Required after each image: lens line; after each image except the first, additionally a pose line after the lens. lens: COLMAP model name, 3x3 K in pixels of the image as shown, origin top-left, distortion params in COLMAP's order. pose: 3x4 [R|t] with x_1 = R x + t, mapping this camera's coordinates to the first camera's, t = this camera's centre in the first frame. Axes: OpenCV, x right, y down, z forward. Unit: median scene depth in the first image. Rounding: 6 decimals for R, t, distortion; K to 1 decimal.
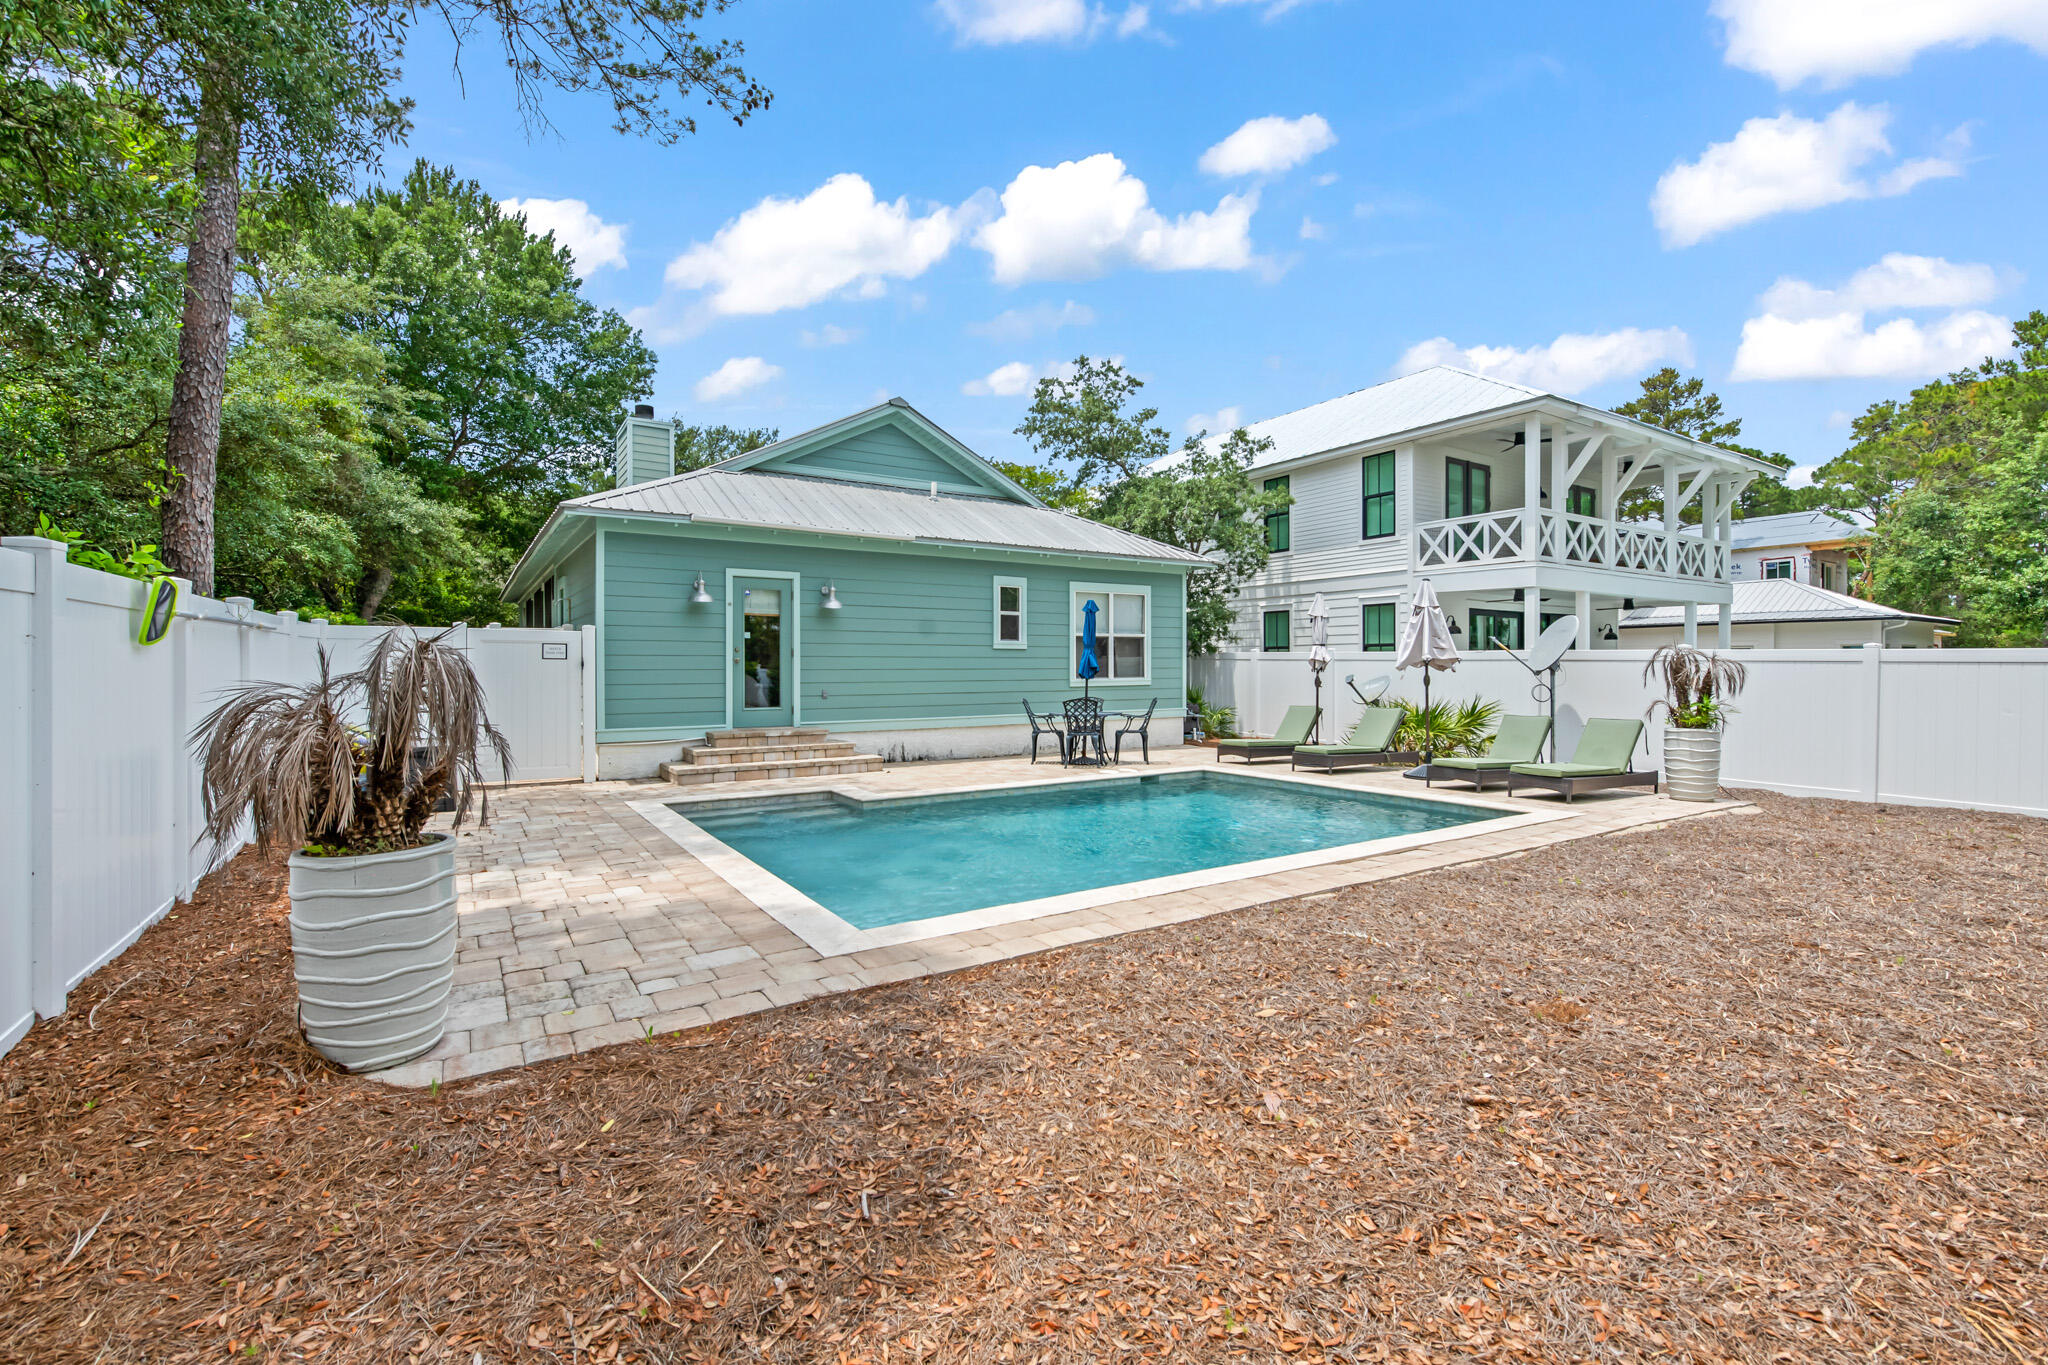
lens RADIAL K [[878.6, 0, 1010.1], [0, 878.6, 677.3], [0, 0, 1]] dist [0.008520, -0.000523]
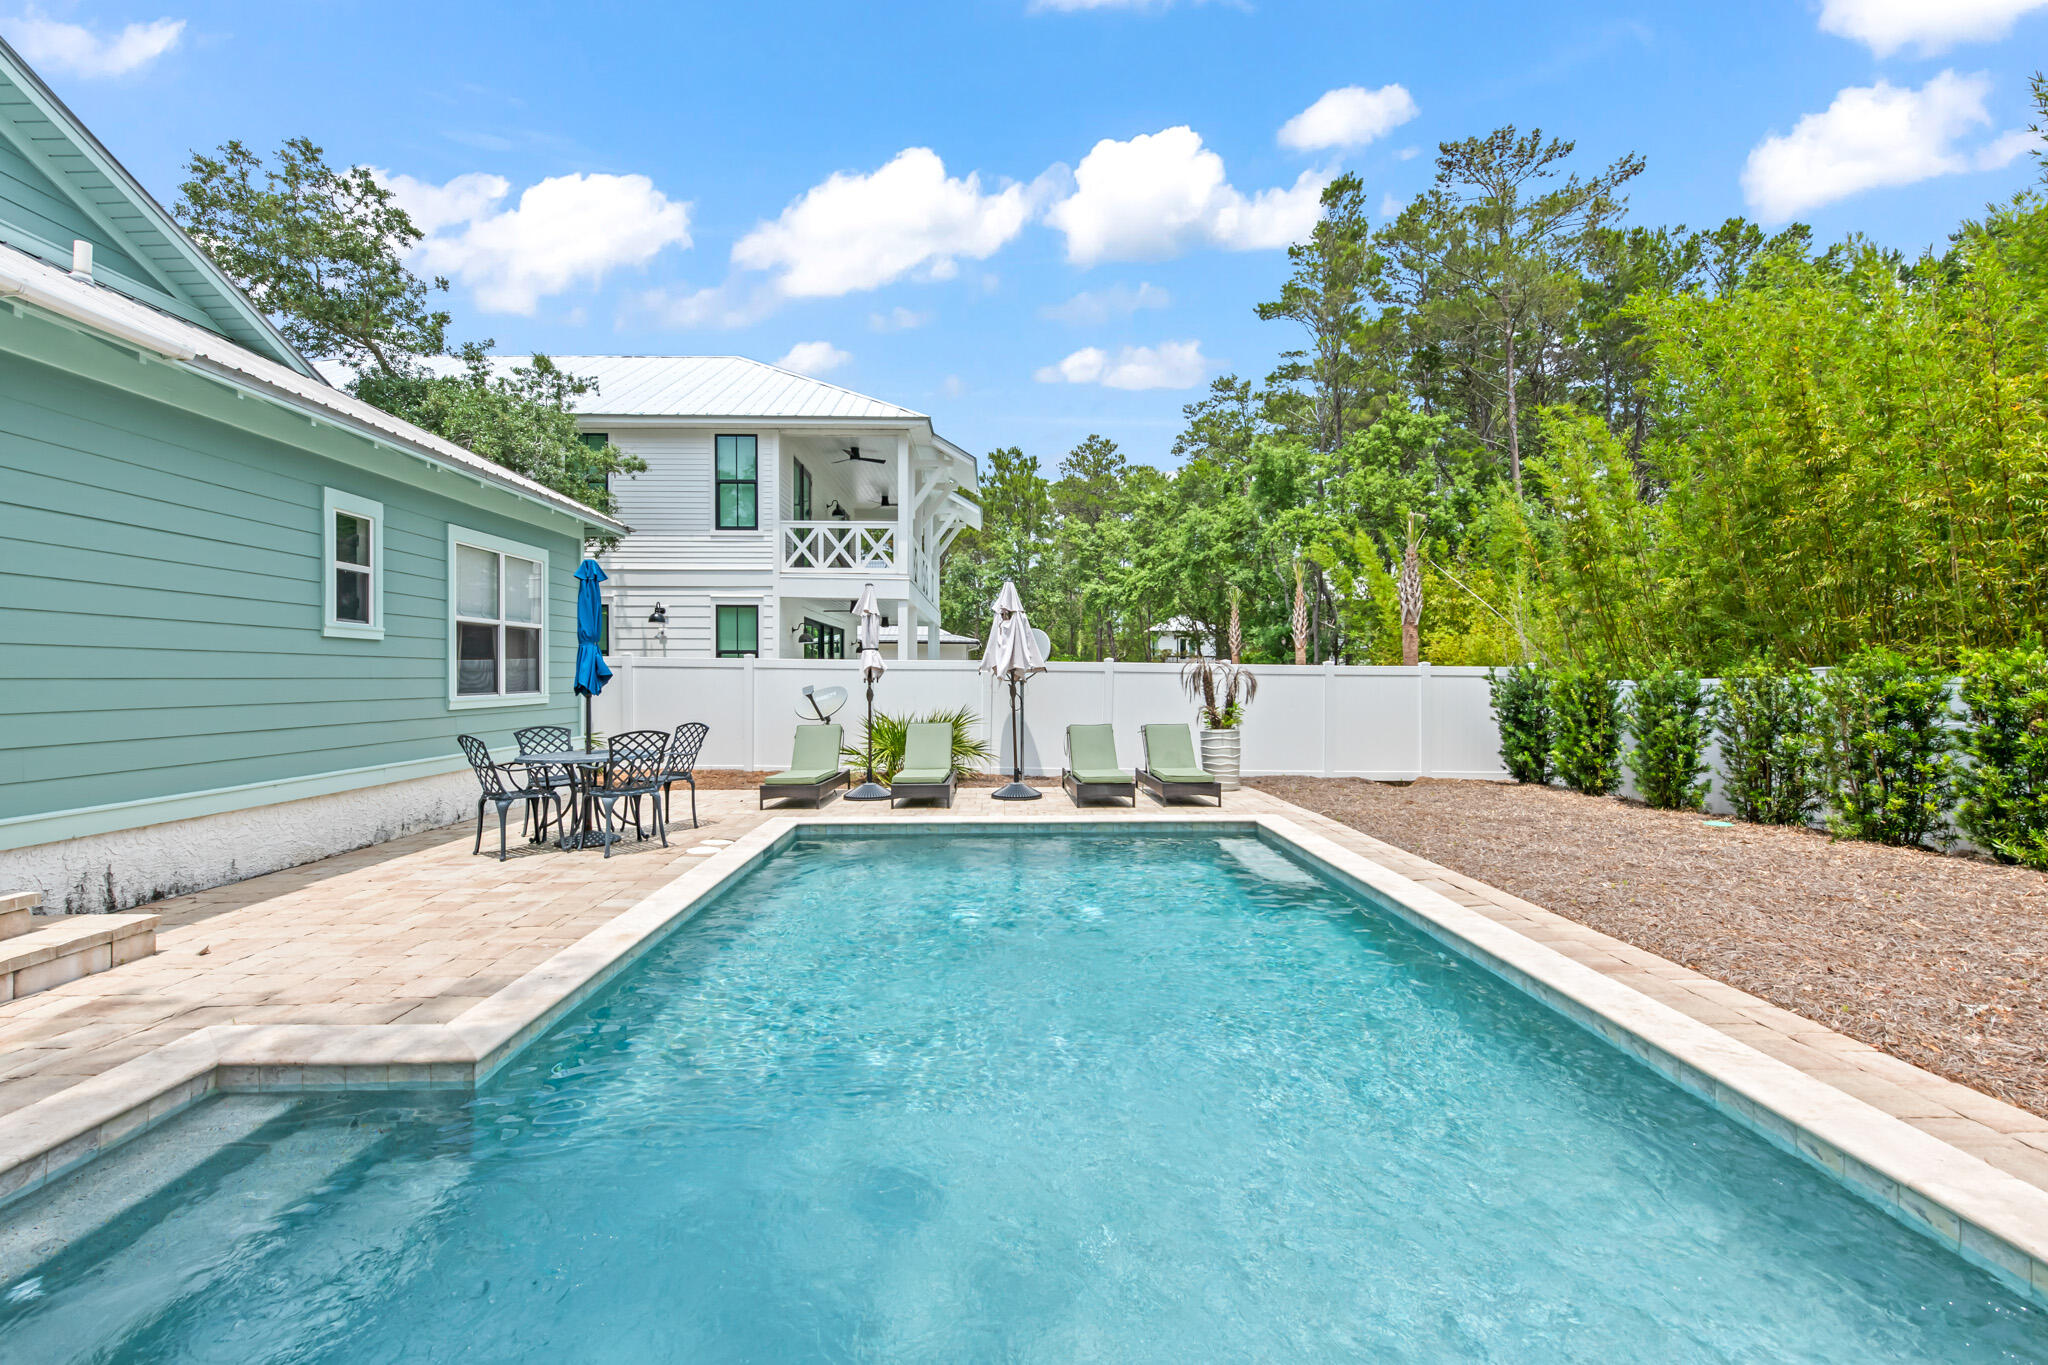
lens RADIAL K [[859.9, 0, 1018.4], [0, 859.9, 677.6], [0, 0, 1]] dist [0.008051, -0.000368]
pose [[0.514329, 0.001800, 0.857591, -0.184240], [0.008450, 0.999939, -0.007166, -0.002620], [-0.857551, 0.010932, 0.514282, 0.339123]]
